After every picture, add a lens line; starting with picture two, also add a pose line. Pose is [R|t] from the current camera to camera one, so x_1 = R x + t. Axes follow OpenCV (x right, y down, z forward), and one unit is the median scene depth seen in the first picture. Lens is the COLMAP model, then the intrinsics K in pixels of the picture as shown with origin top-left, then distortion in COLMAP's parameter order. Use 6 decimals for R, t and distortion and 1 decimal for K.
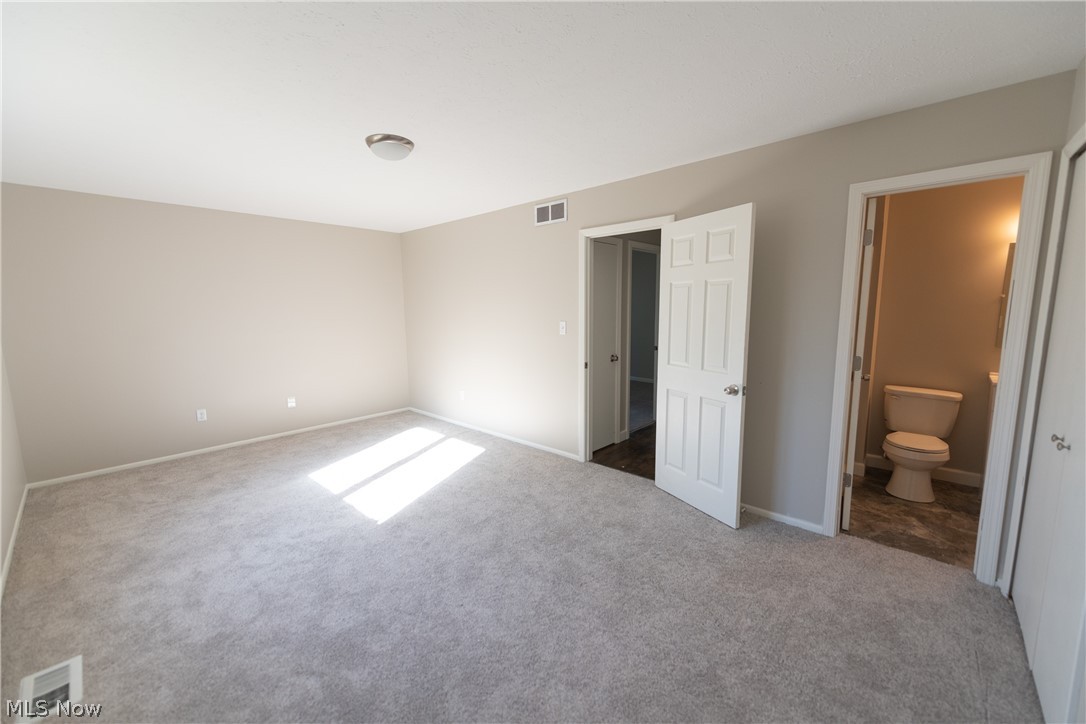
lens RADIAL K [[437.7, 0, 549.2], [0, 437.7, 360.8], [0, 0, 1]] dist [0.021458, -0.007496]
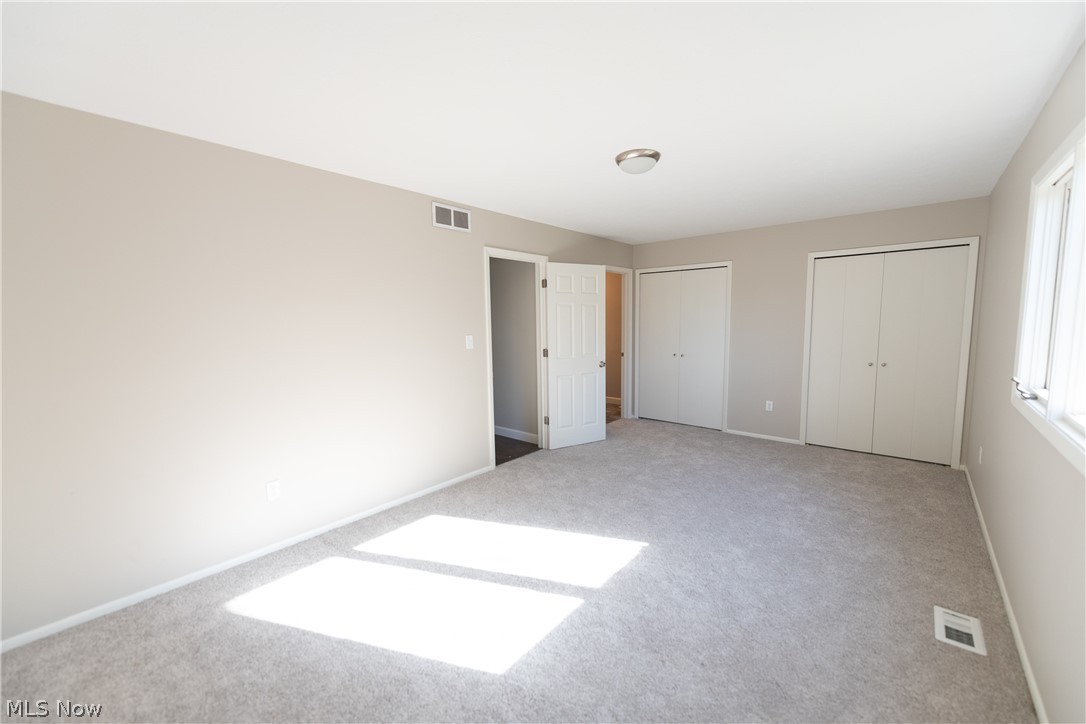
lens RADIAL K [[437.7, 0, 549.2], [0, 437.7, 360.8], [0, 0, 1]] dist [0.021458, -0.007496]
pose [[-0.067895, -0.083504, 0.994192, -0.974220], [0.137009, 0.986270, 0.092196, -0.102408], [-0.988240, 0.142472, -0.055522, 0.918324]]
